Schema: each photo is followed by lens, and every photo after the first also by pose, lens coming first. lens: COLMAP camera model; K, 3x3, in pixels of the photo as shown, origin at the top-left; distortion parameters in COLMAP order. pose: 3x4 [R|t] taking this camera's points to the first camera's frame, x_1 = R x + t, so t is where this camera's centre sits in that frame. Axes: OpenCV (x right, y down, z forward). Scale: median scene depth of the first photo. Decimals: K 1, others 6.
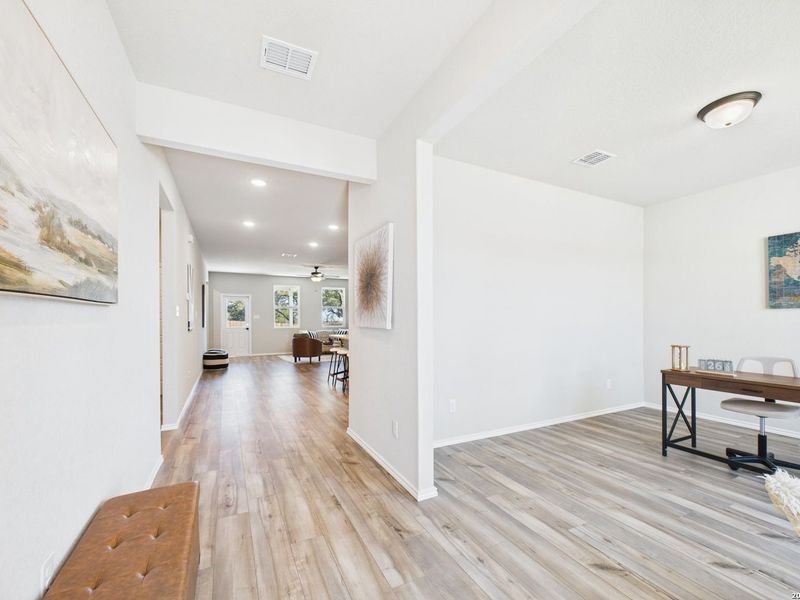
lens RADIAL K [[345.2, 0, 400.5], [0, 345.2, 317.2], [0, 0, 1]] dist [0.000987, -0.000049]
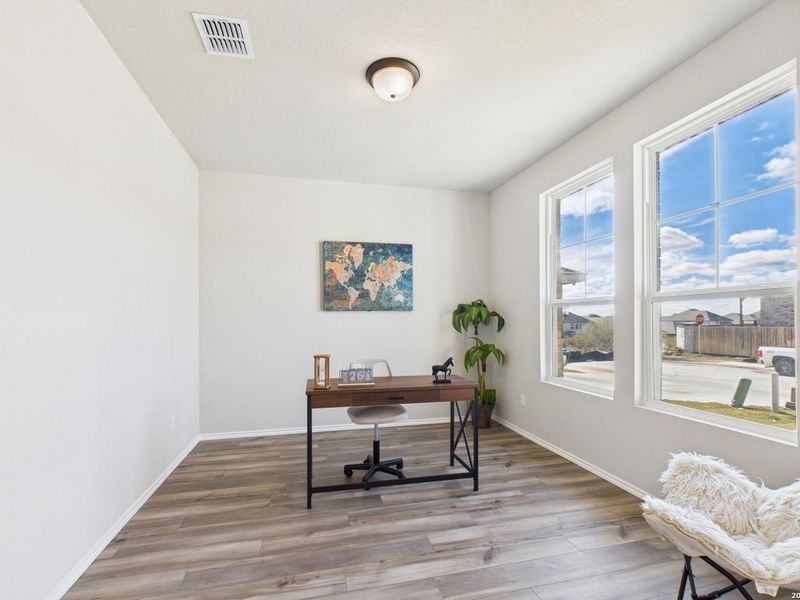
lens RADIAL K [[379.0, 0, 400.7], [0, 379.0, 315.5], [0, 0, 1]] dist [0.000841, 0.000226]
pose [[0.218596, 0.012049, 0.975741, 0.016676], [-0.004192, 0.999926, -0.011408, 0.001412], [-0.975806, -0.001597, 0.218630, 0.594582]]
